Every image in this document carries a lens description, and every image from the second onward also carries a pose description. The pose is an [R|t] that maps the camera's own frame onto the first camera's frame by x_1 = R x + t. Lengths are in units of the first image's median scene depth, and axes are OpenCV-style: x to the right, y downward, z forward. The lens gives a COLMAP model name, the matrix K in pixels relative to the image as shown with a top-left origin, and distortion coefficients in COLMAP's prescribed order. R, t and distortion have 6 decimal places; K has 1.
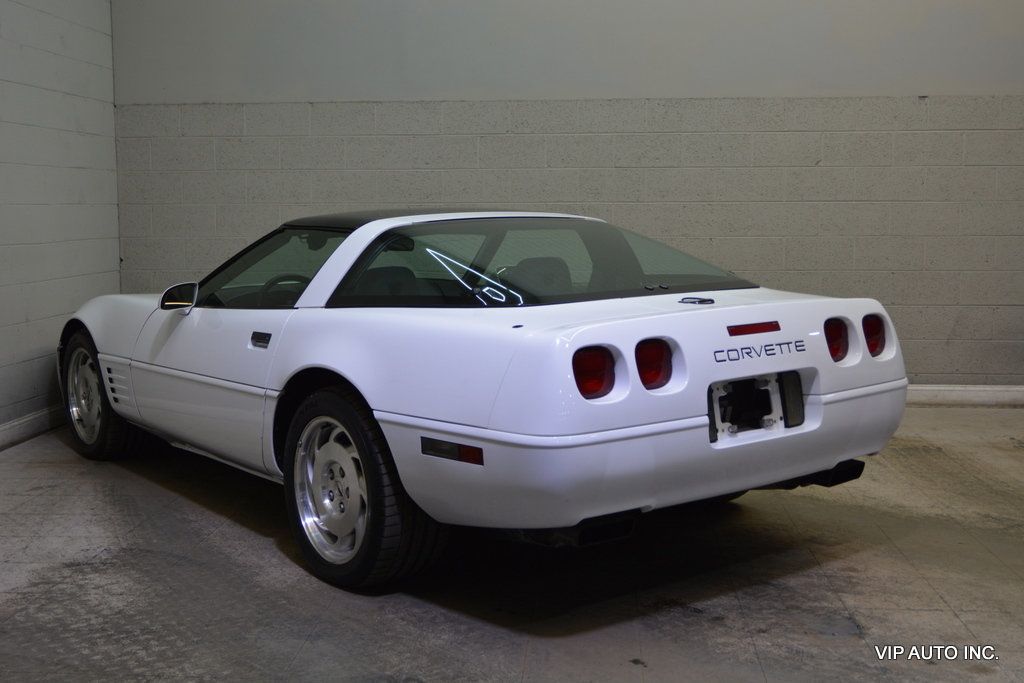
lens RADIAL K [[1212.8, 0, 508.8], [0, 1212.8, 339.9], [0, 0, 1]] dist [0.001219, 0.000000]
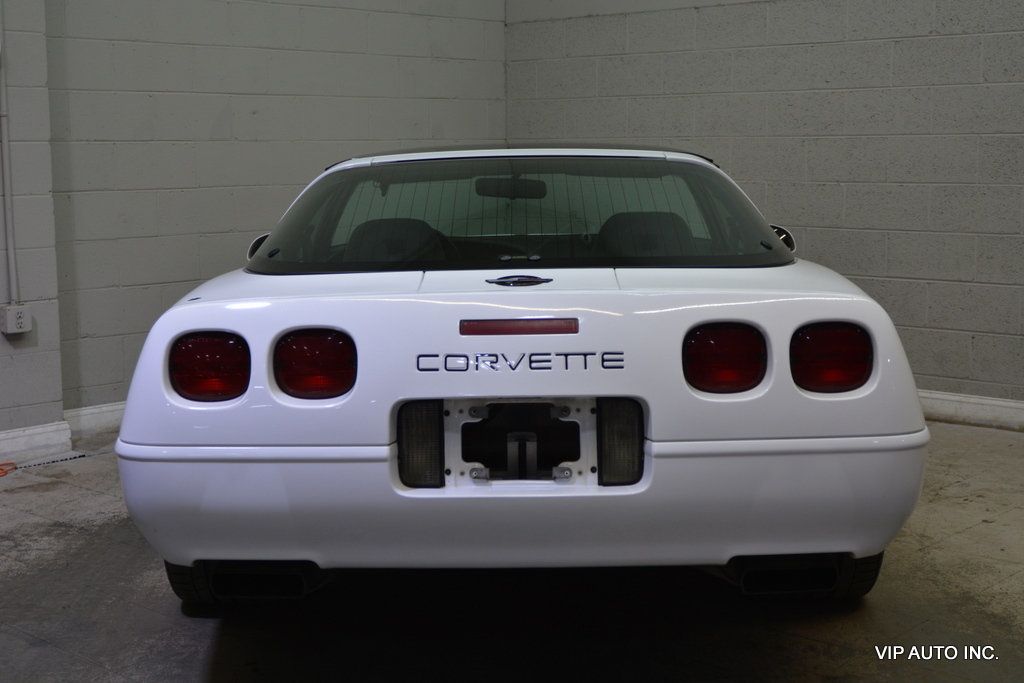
lens RADIAL K [[1481.1, 0, 515.8], [0, 1481.1, 343.4], [0, 0, 1]] dist [-0.019811, 0.000000]
pose [[0.774493, 0.081787, -0.627273, 0.684113], [-0.064851, 0.996648, 0.049876, -0.039062], [0.629250, 0.002051, 0.777201, 0.360894]]
